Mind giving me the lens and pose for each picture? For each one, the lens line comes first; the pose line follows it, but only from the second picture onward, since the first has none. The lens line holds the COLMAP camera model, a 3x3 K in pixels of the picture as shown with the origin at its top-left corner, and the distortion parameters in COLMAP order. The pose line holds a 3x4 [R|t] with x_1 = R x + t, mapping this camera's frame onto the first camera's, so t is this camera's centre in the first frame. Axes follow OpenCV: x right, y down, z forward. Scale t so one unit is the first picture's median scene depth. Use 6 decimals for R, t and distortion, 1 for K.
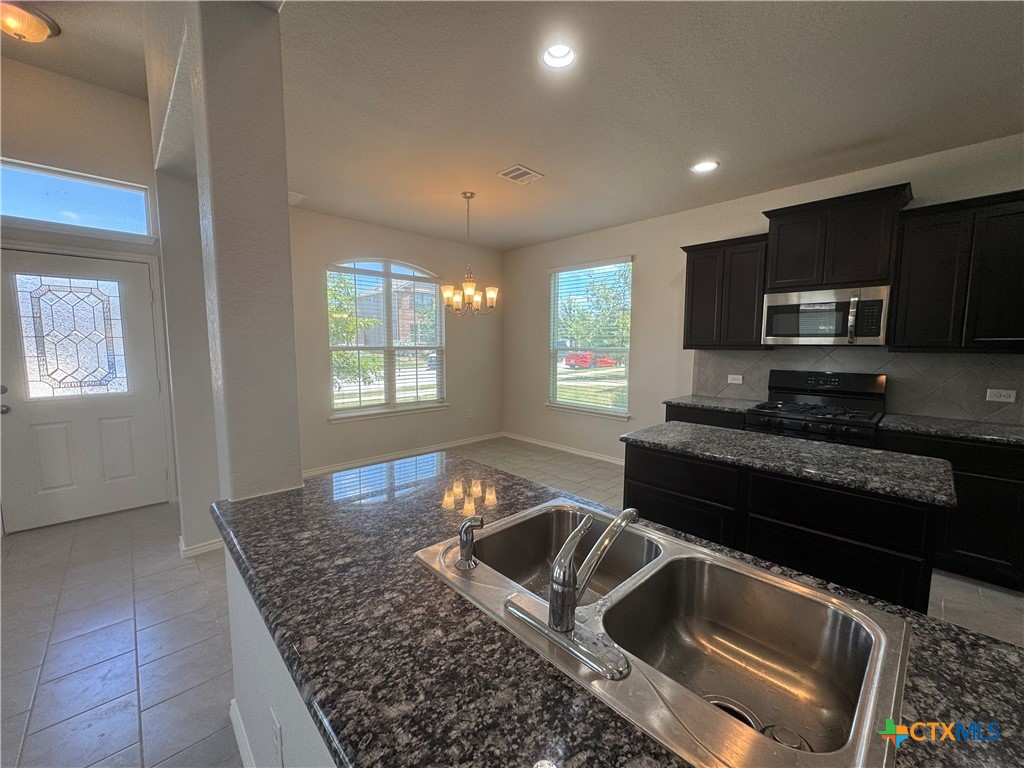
lens RADIAL K [[412.7, 0, 507.1], [0, 412.7, 385.9], [0, 0, 1]] dist [-0.011798, -0.000134]
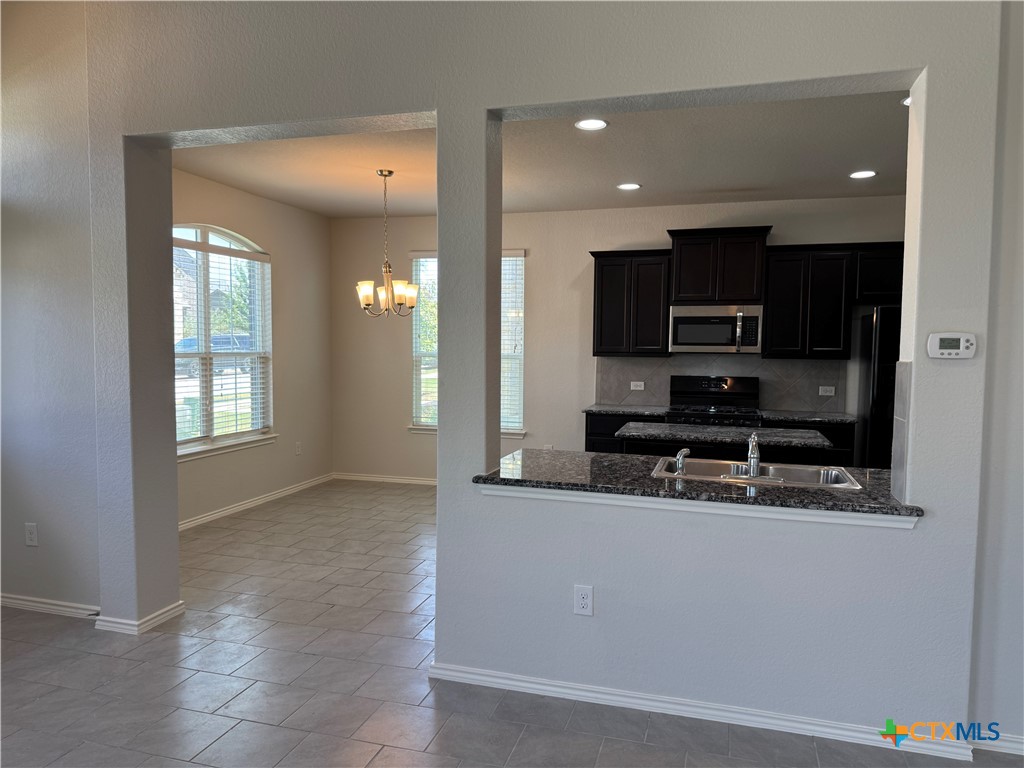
lens RADIAL K [[734.1, 0, 504.3], [0, 734.1, 390.6], [0, 0, 1]] dist [0.051327, -0.065772]
pose [[0.864618, -0.026875, 0.501711, -0.687791], [0.044239, 0.998762, -0.022738, 0.024149], [-0.500479, 0.041854, 0.864736, -0.423686]]
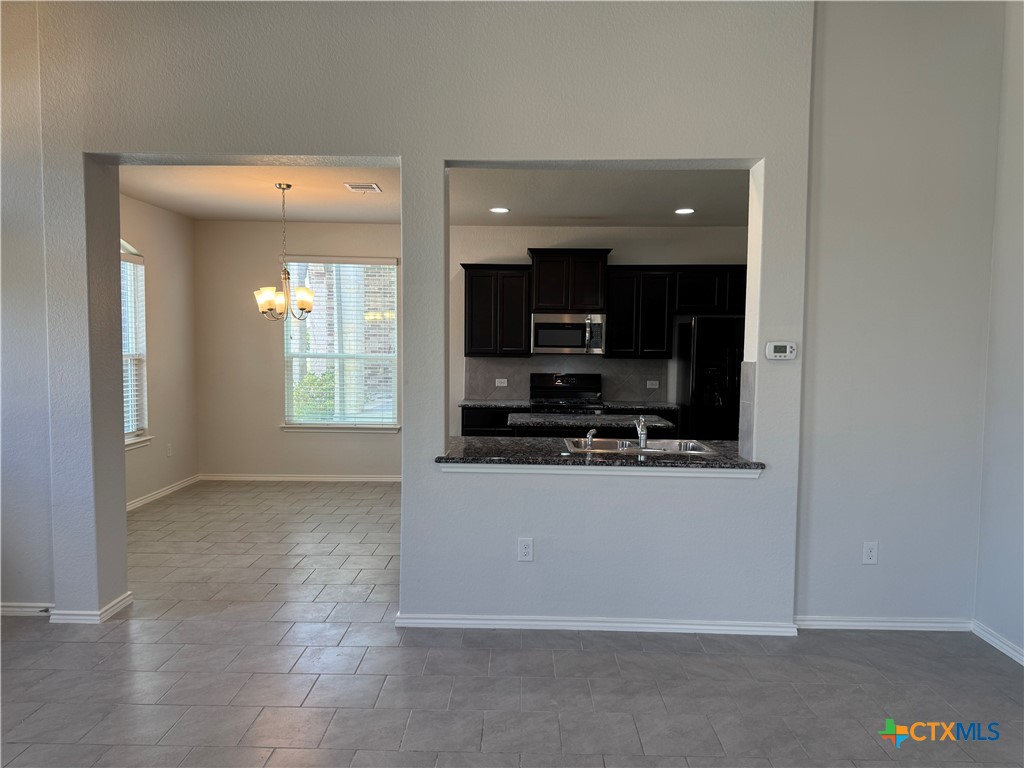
lens RADIAL K [[734.1, 0, 509.2], [0, 734.1, 391.6], [0, 0, 1]] dist [0.051327, -0.065772]
pose [[0.694361, -0.042545, 0.718368, -0.981624], [0.065528, 0.997842, -0.004241, 0.020539], [-0.716637, 0.050018, 0.695650, -0.472419]]
